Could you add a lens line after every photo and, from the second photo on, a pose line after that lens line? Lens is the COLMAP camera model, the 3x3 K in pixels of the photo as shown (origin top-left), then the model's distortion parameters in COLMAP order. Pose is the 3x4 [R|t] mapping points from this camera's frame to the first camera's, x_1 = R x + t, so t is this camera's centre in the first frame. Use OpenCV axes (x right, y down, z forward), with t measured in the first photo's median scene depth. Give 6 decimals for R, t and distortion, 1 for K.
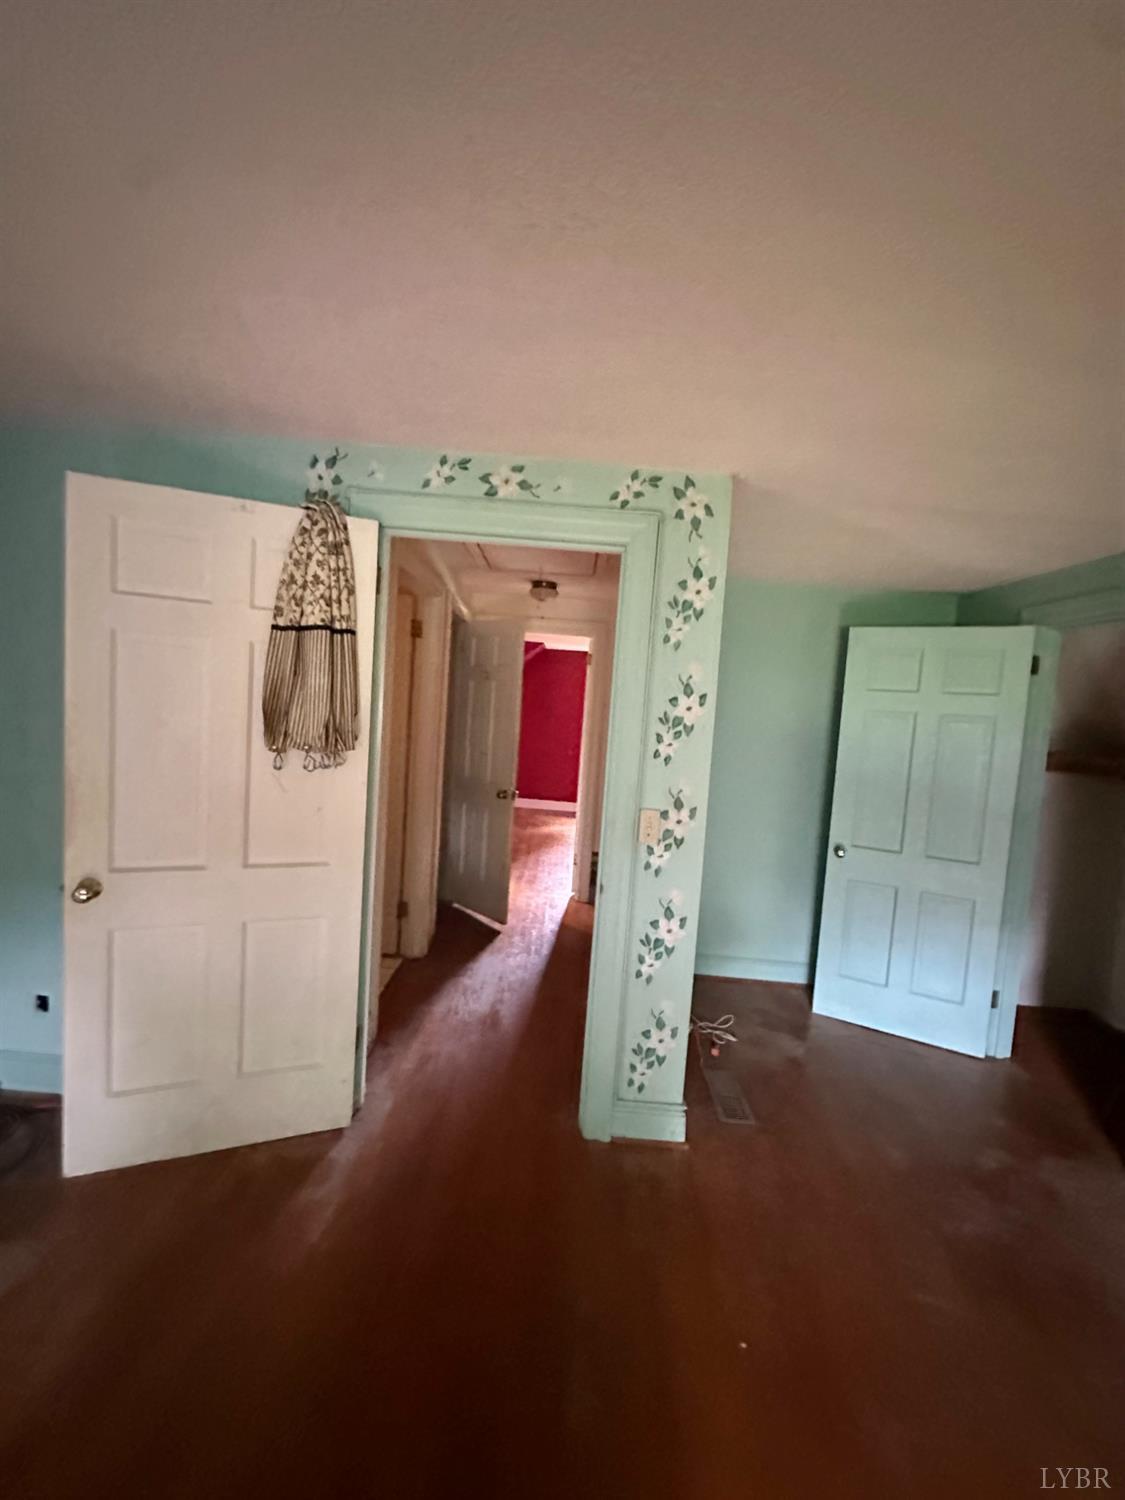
lens RADIAL K [[595.0, 0, 568.0], [0, 595.0, 747.5], [0, 0, 1]] dist [-0.001654, 0.000223]
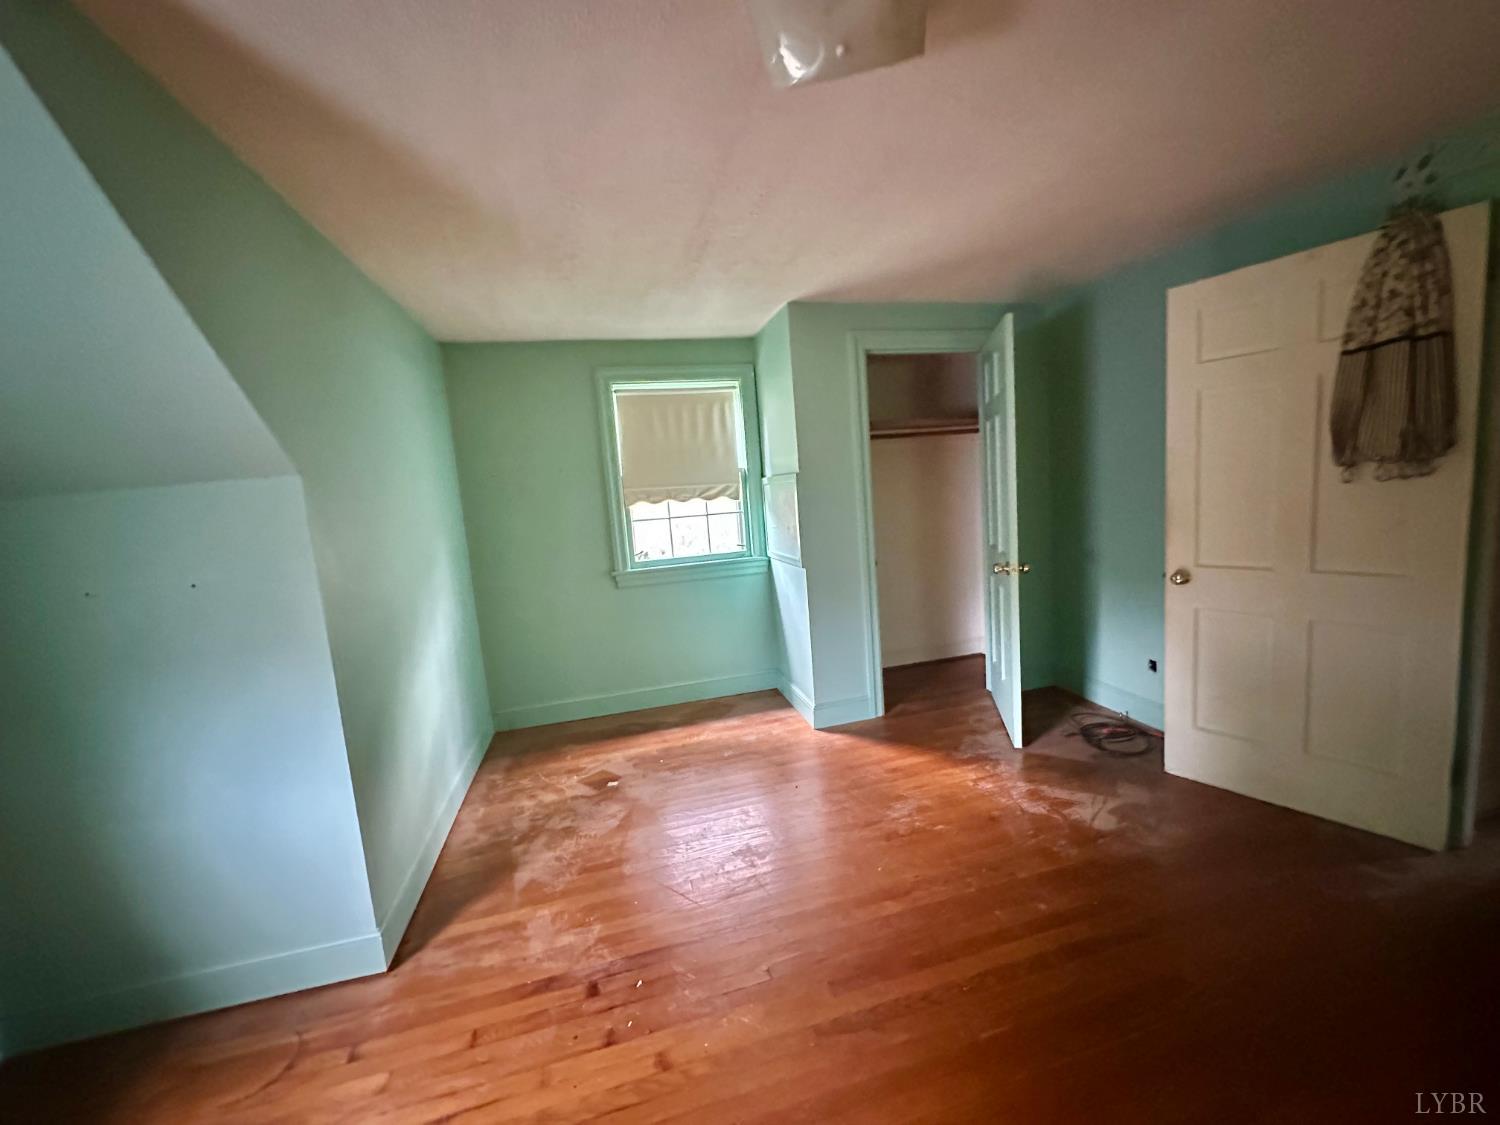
lens RADIAL K [[595.0, 0, 748.2], [0, 595.0, 561.0], [0, 0, 1]] dist [-0.001654, 0.000223]
pose [[0.243686, 0.032781, -0.969300, 0.315458], [0.024096, 0.998915, 0.039841, 0.111544], [0.969555, -0.033065, 0.242632, -0.348255]]
